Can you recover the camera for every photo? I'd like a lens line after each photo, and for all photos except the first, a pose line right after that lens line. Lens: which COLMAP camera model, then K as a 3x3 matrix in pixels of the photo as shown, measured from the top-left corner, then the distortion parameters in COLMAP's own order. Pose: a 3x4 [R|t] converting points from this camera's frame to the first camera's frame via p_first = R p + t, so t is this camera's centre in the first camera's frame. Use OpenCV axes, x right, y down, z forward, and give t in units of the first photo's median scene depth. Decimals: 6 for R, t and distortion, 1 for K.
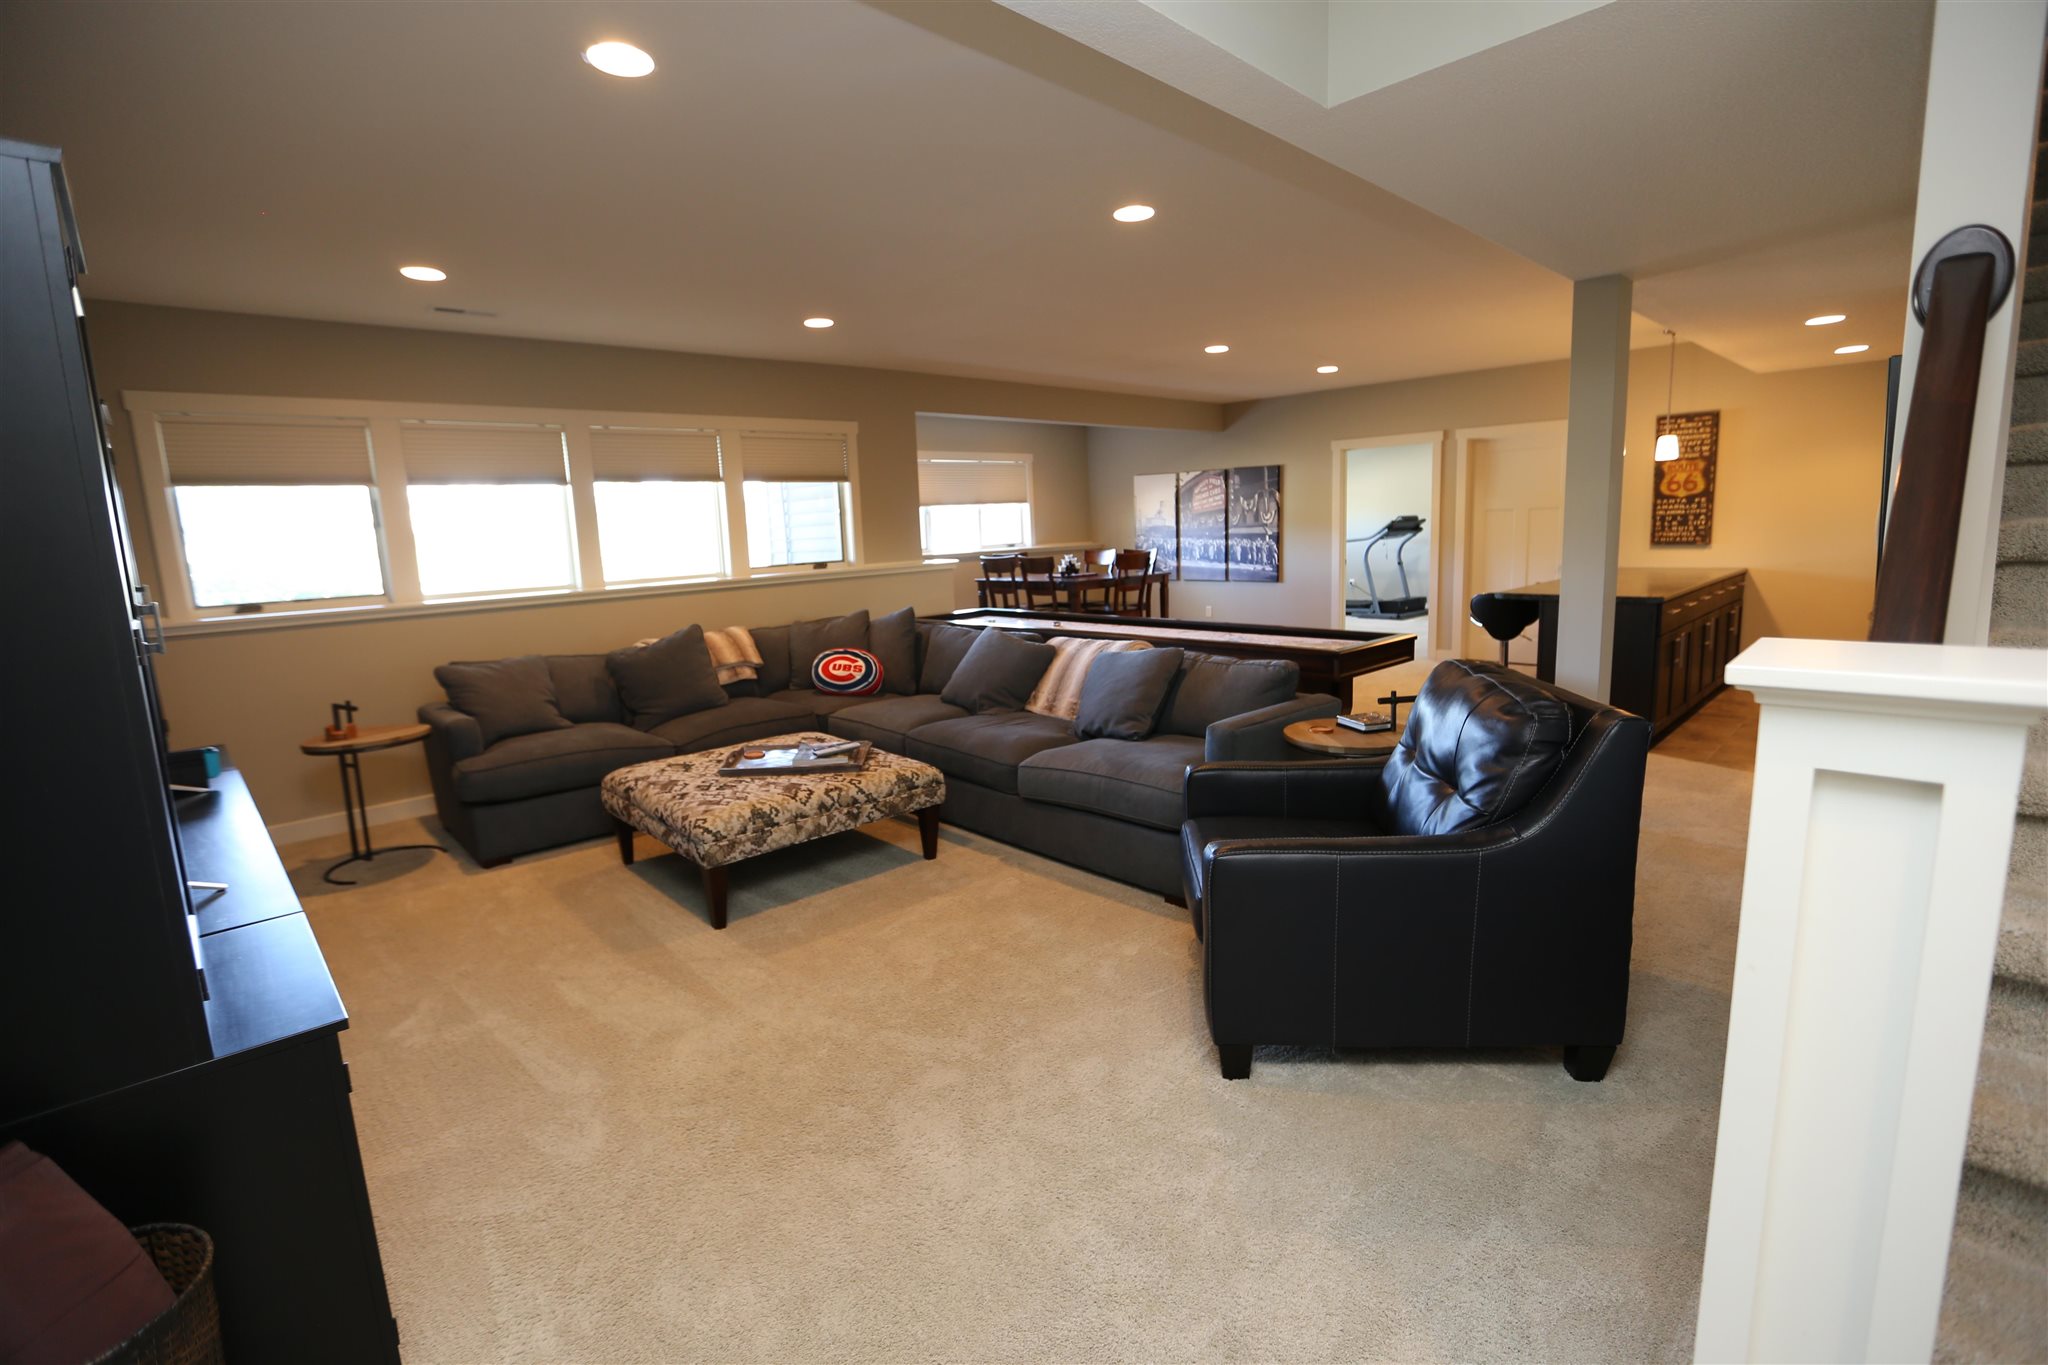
lens RADIAL K [[929.5, 0, 1014.3], [0, 929.5, 674.8], [0, 0, 1]] dist [-0.040668, 0.009746]
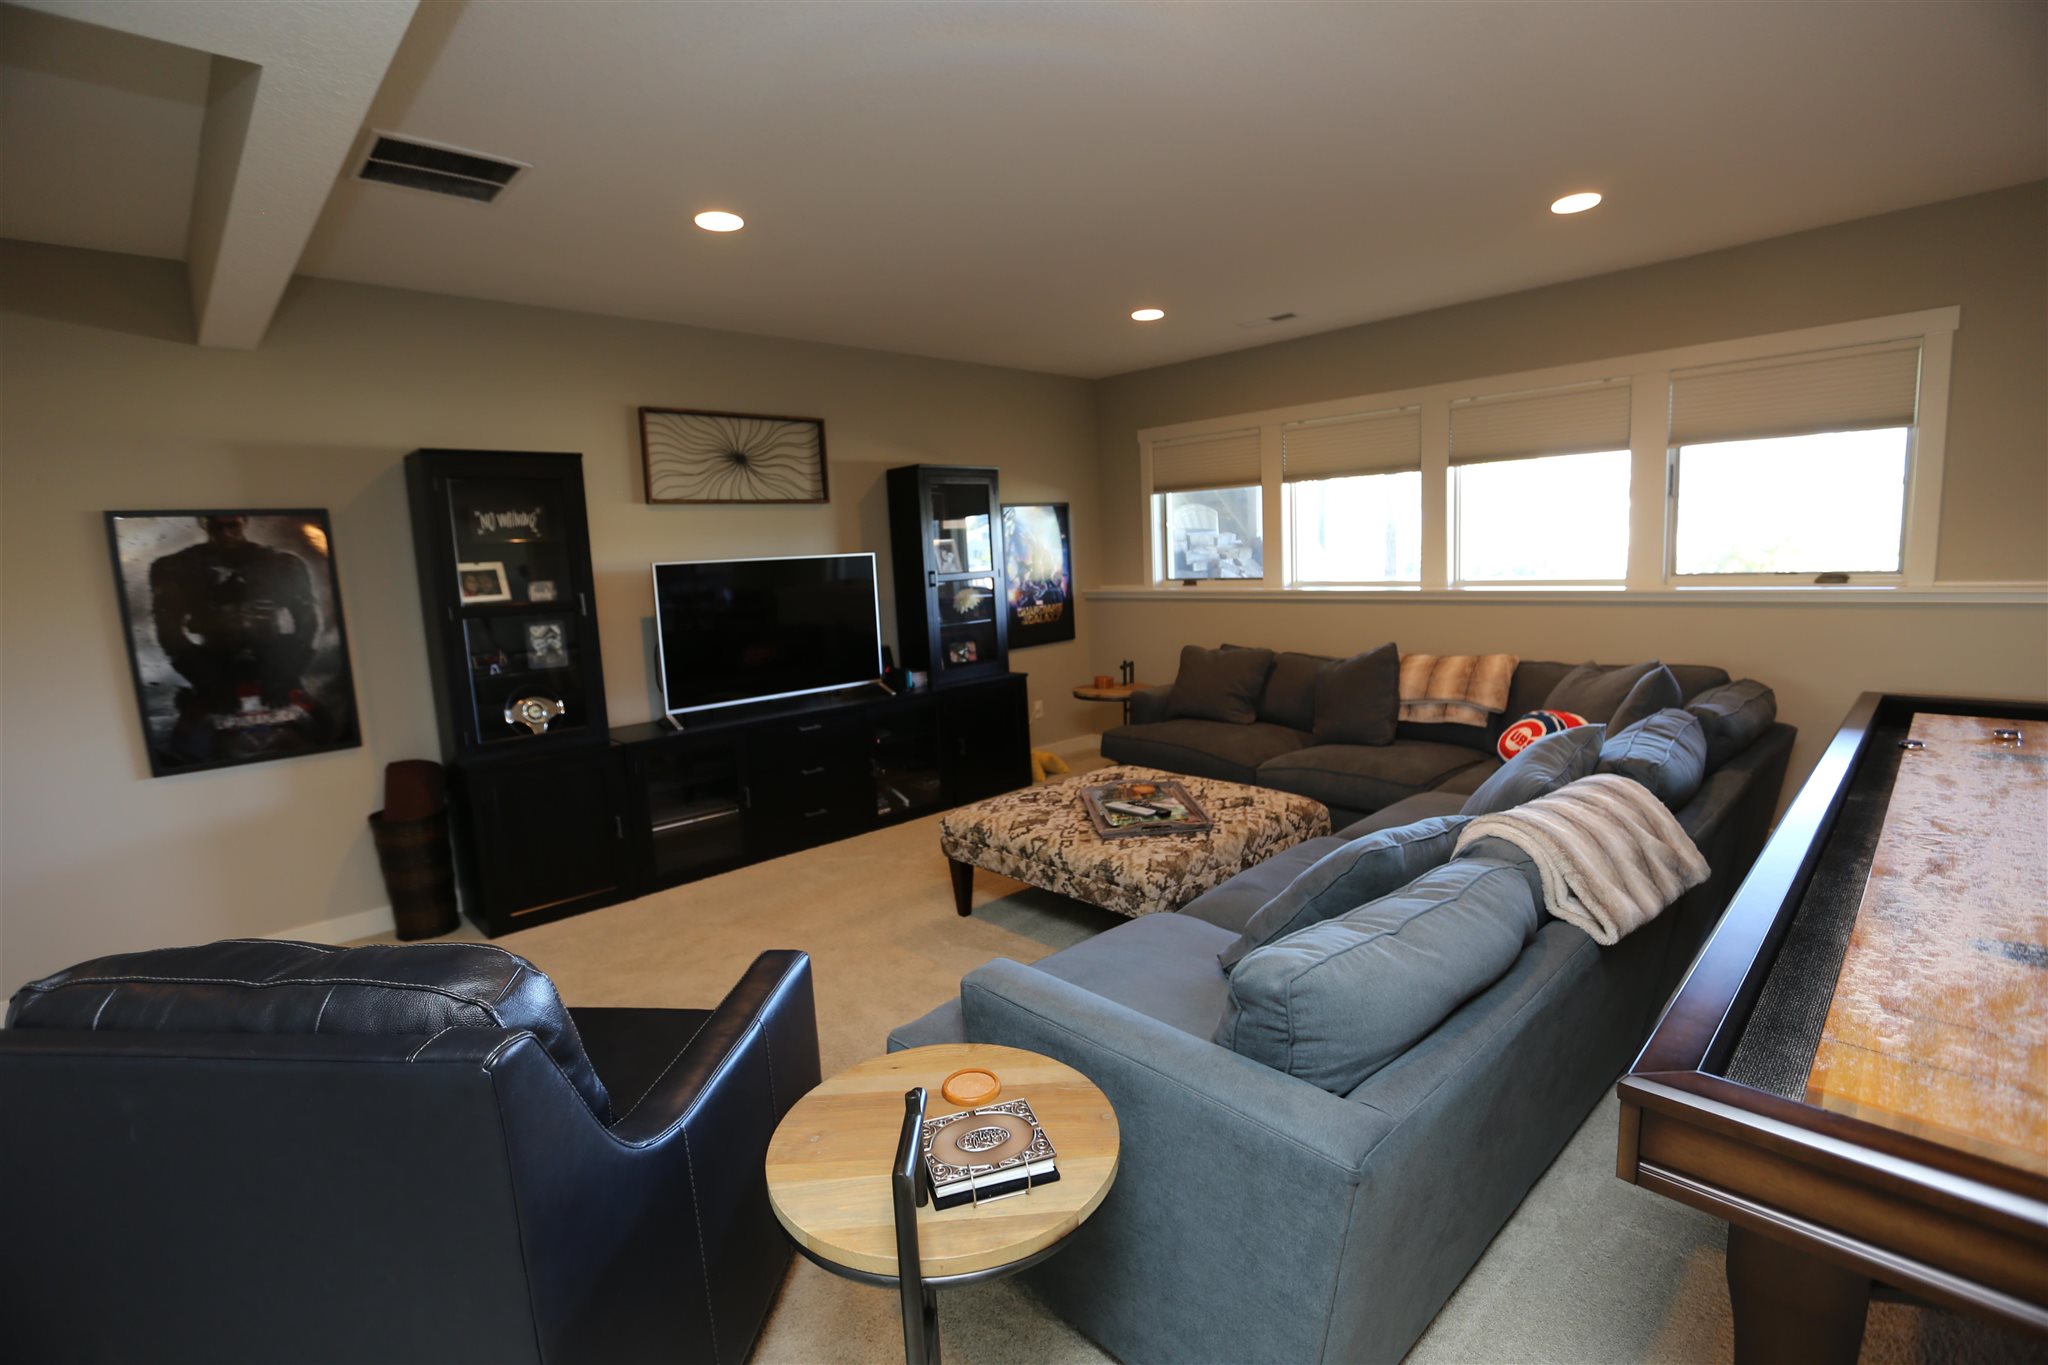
lens RADIAL K [[929.5, 0, 1018.0], [0, 929.5, 687.1], [0, 0, 1]] dist [-0.040668, 0.009746]
pose [[0.016295, 0.173966, -0.984617, 0.627347], [-0.117078, 0.978305, 0.170913, -0.161466], [0.992989, 0.112492, 0.036309, 0.885509]]
